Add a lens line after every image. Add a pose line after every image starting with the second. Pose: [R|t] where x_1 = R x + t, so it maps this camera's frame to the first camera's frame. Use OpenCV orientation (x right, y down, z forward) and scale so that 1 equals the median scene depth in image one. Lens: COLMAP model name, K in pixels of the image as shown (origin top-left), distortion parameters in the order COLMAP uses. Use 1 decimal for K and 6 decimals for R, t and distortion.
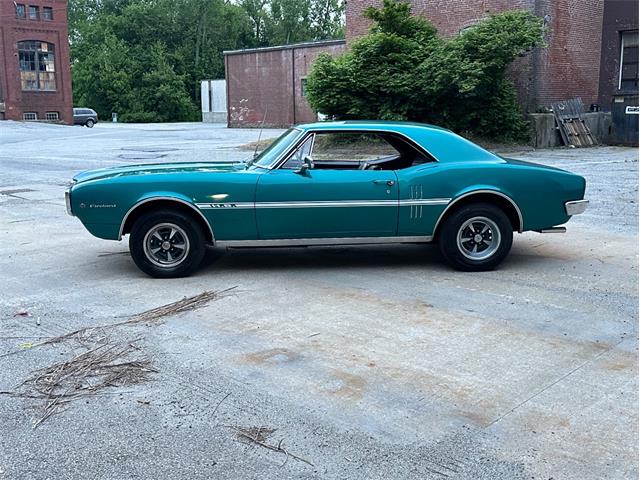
lens RADIAL K [[707.9, 0, 315.8], [0, 707.9, 234.1], [0, 0, 1]] dist [0.049555, 0.000000]
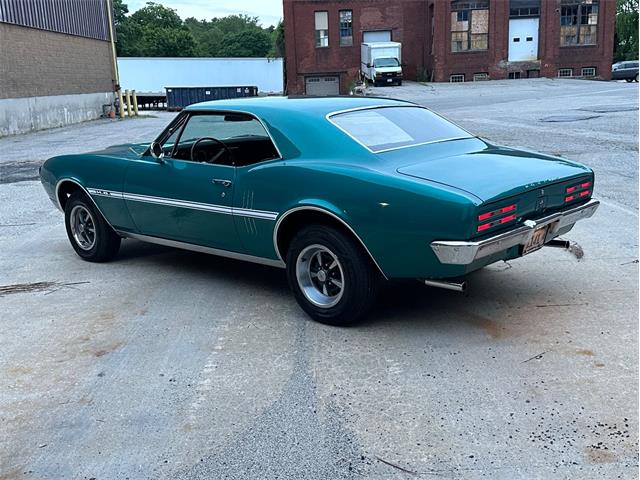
lens RADIAL K [[707.9, 0, 322.8], [0, 707.9, 241.3], [0, 0, 1]] dist [0.049555, 0.000000]
pose [[0.708305, 0.138873, -0.692112, 0.208956], [-0.088856, 0.990199, 0.107750, -0.029870], [0.700292, -0.014821, 0.713703, 0.157598]]
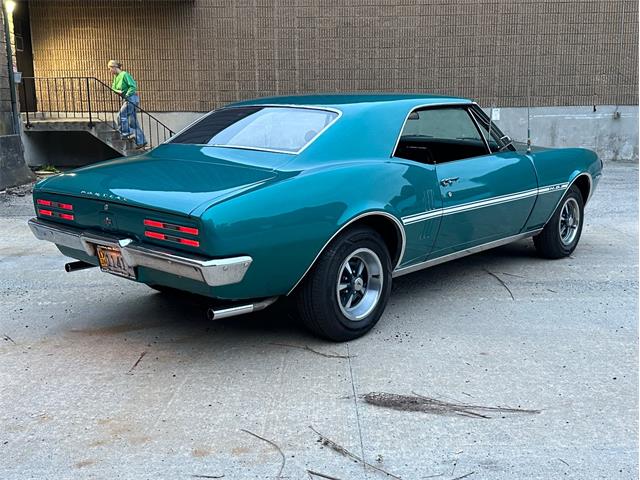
lens RADIAL K [[707.9, 0, 317.2], [0, 707.9, 239.4], [0, 0, 1]] dist [0.049555, 0.000000]
pose [[-0.714691, 0.146873, -0.683846, 0.194984], [-0.104159, 0.944454, 0.311702, -0.077792], [0.691641, 0.294000, -0.659694, 0.486135]]
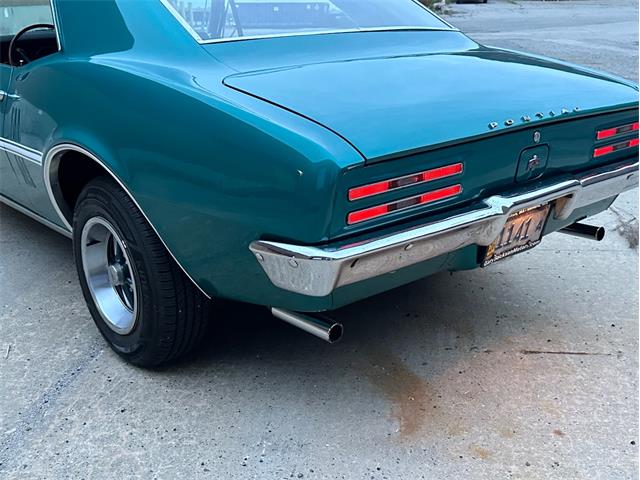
lens RADIAL K [[707.9, 0, 319.3], [0, 707.9, 244.9], [0, 0, 1]] dist [0.049555, 0.000000]
pose [[0.614581, 0.251470, -0.747699, 0.171132], [-0.121926, 0.966720, 0.224913, -0.031515], [0.779374, -0.047064, 0.624789, 0.257135]]
